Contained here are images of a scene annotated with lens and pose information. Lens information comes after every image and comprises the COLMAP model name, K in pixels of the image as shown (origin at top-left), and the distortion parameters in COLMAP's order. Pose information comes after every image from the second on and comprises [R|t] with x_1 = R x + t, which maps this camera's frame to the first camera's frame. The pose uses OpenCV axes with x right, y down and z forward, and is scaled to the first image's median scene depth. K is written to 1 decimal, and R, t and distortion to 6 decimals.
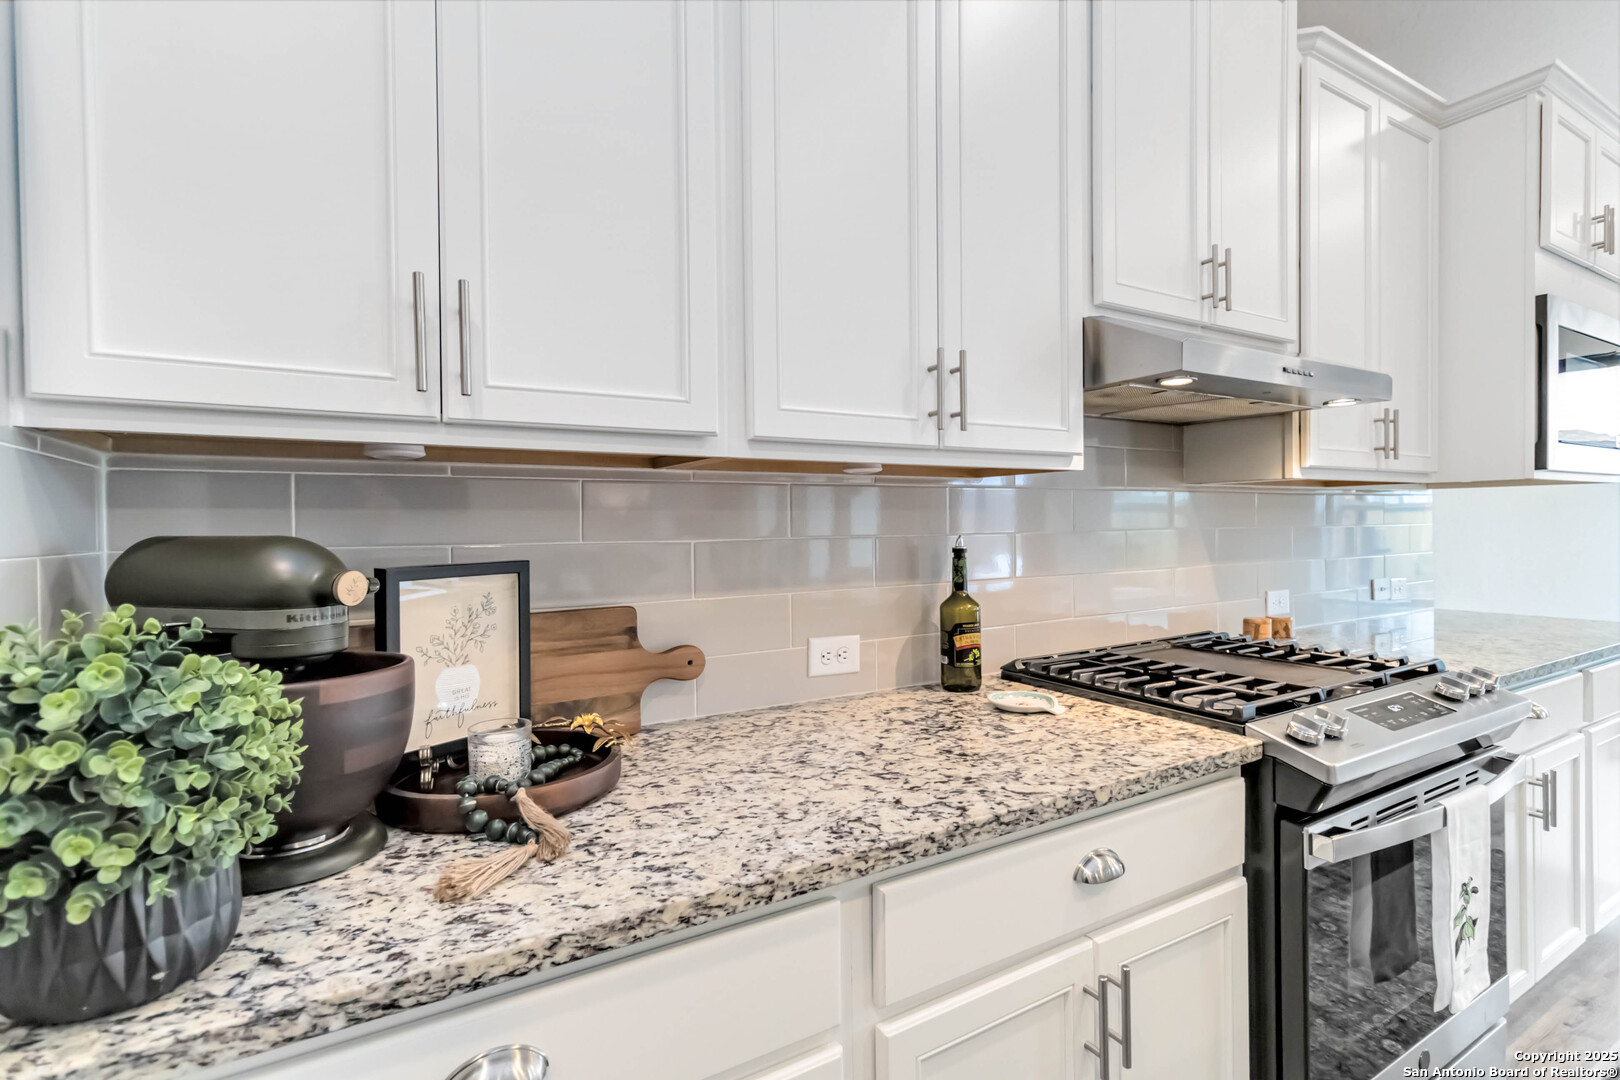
lens RADIAL K [[755.1, 0, 817.6], [0, 755.1, 539.4], [0, 0, 1]] dist [0.002682, 0.000369]
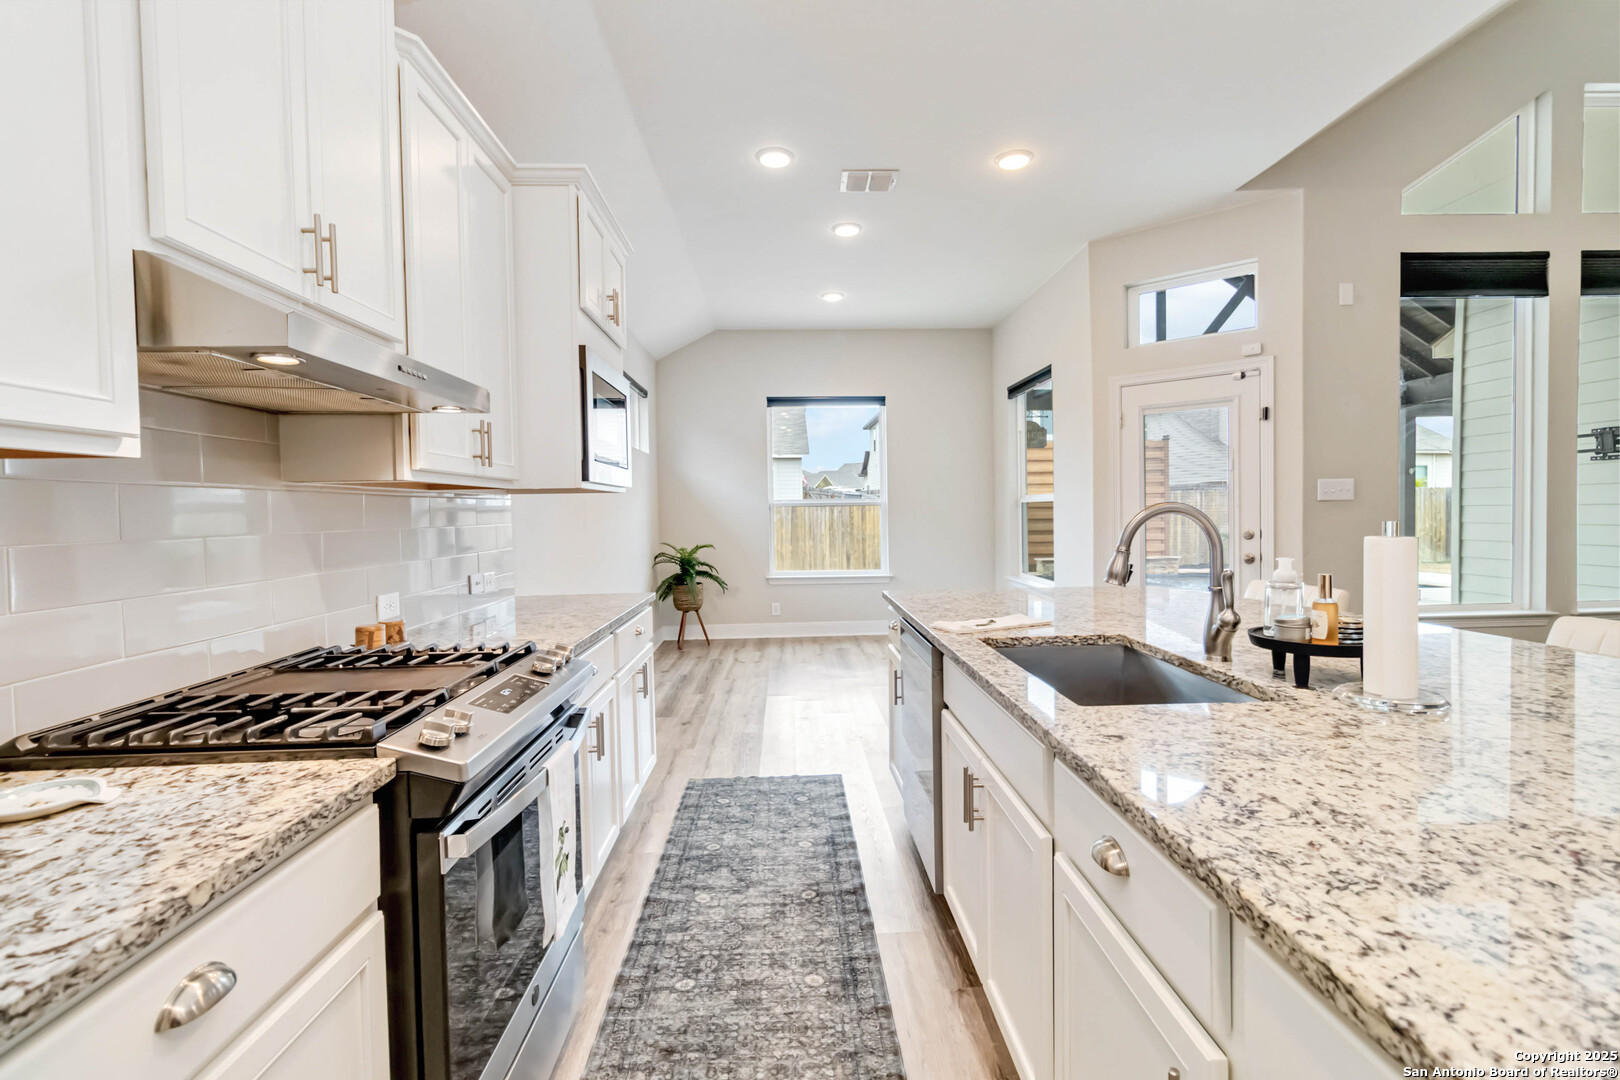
lens RADIAL K [[755.1, 0, 820.6], [0, 755.1, 530.6], [0, 0, 1]] dist [0.002682, 0.000369]
pose [[0.464275, -0.019837, 0.885469, 0.005156], [0.030990, 0.999501, 0.006143, -0.005208], [-0.885149, 0.024589, 0.464658, 0.074455]]
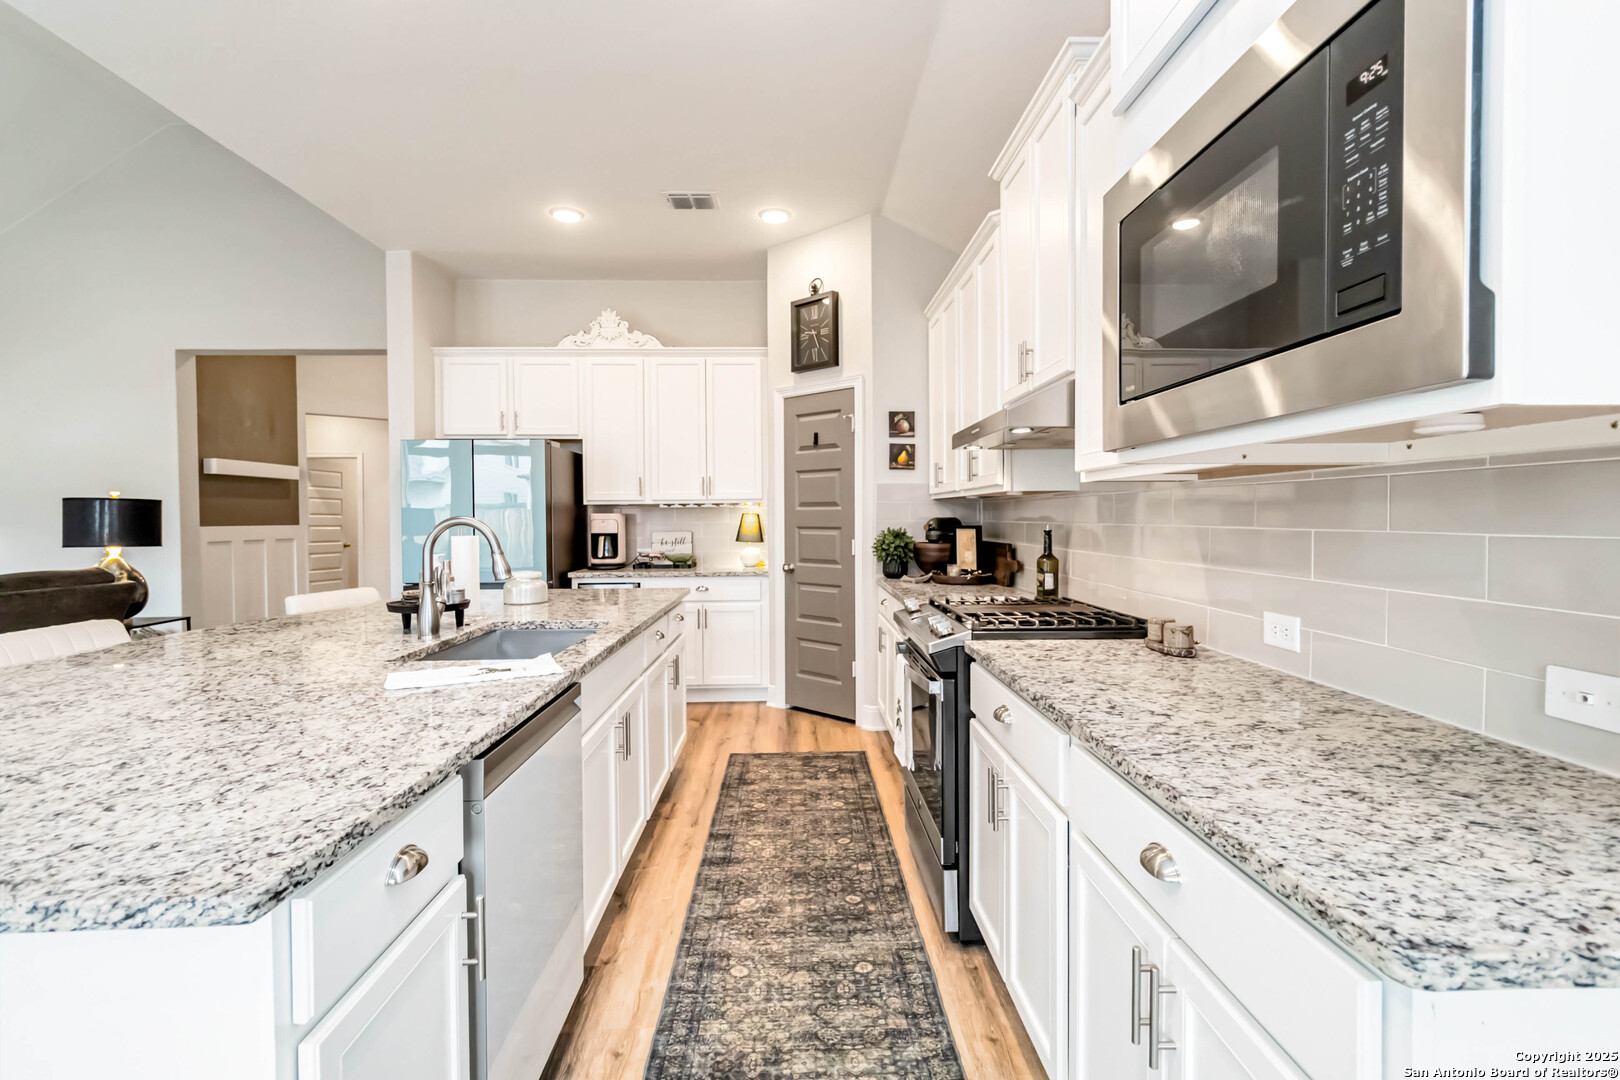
lens RADIAL K [[755.1, 0, 820.4], [0, 755.1, 531.1], [0, 0, 1]] dist [0.002682, 0.000369]
pose [[-0.472067, 0.031668, -0.880994, 2.348536], [-0.008500, 0.999145, 0.040470, -0.063549], [0.881522, 0.026593, -0.471394, 1.521546]]
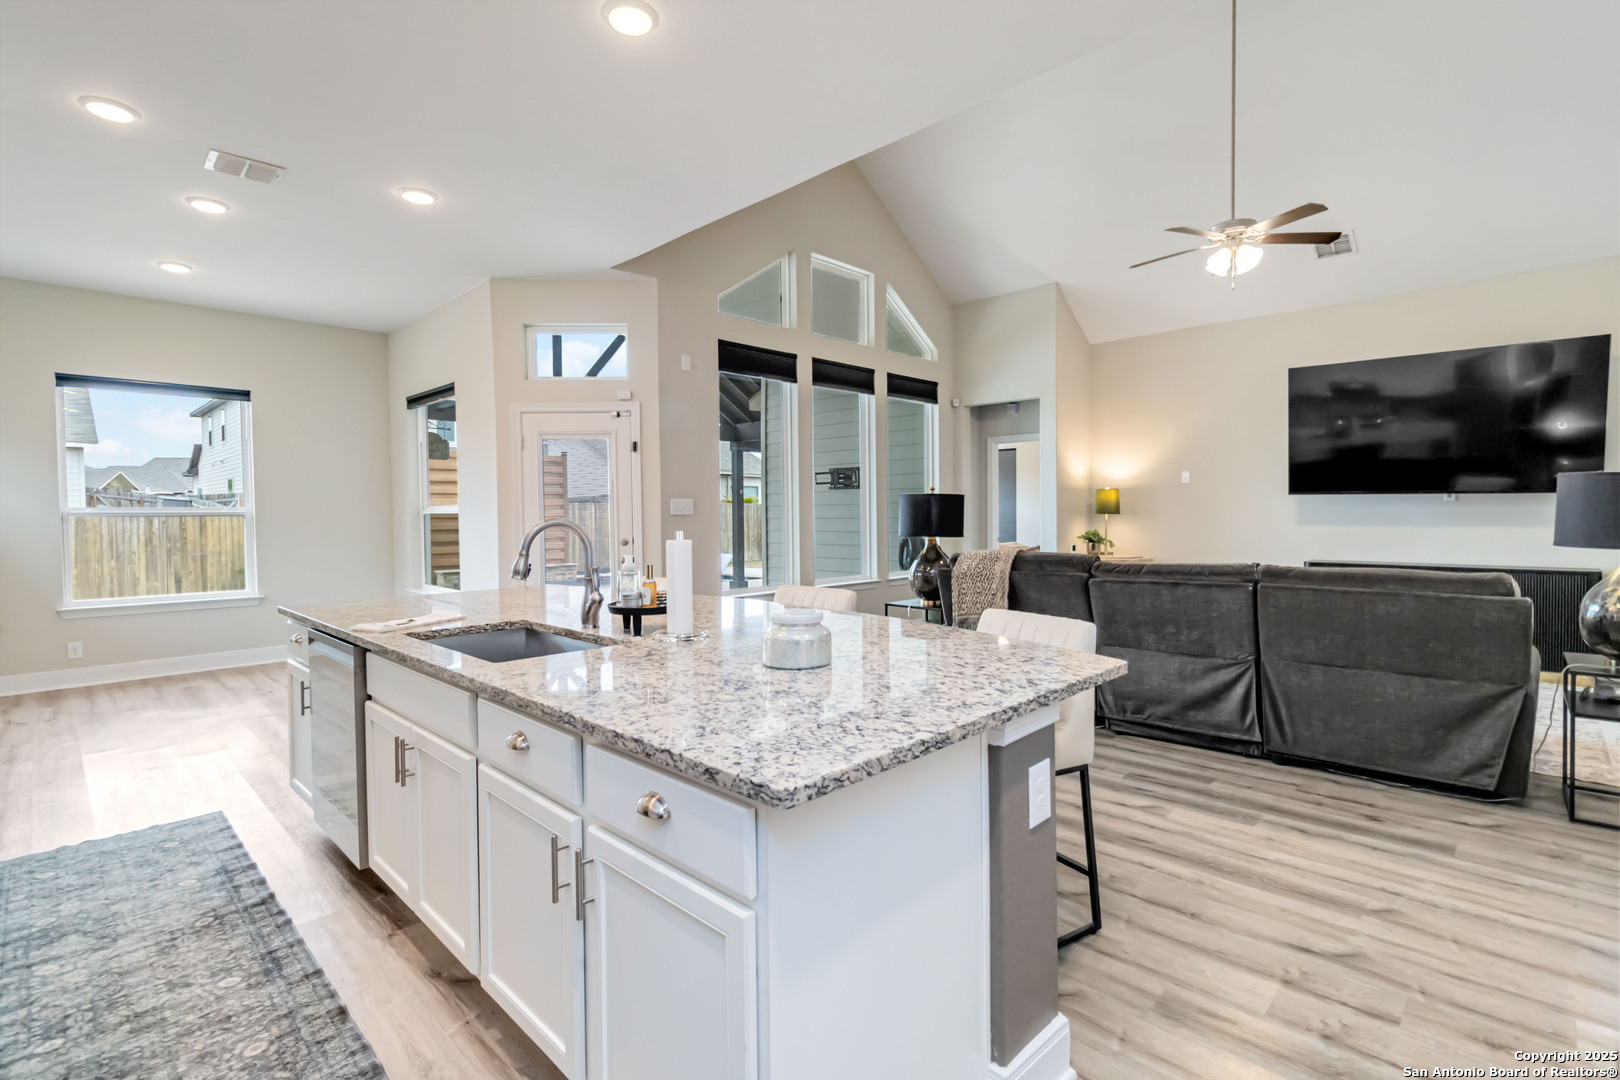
lens RADIAL K [[755.1, 0, 822.7], [0, 755.1, 527.3], [0, 0, 1]] dist [0.002682, 0.000369]
pose [[-0.269233, -0.005312, 0.963060, -0.458022], [0.036350, 0.999216, 0.015674, -0.011952], [-0.962389, 0.039227, -0.268829, 0.022543]]
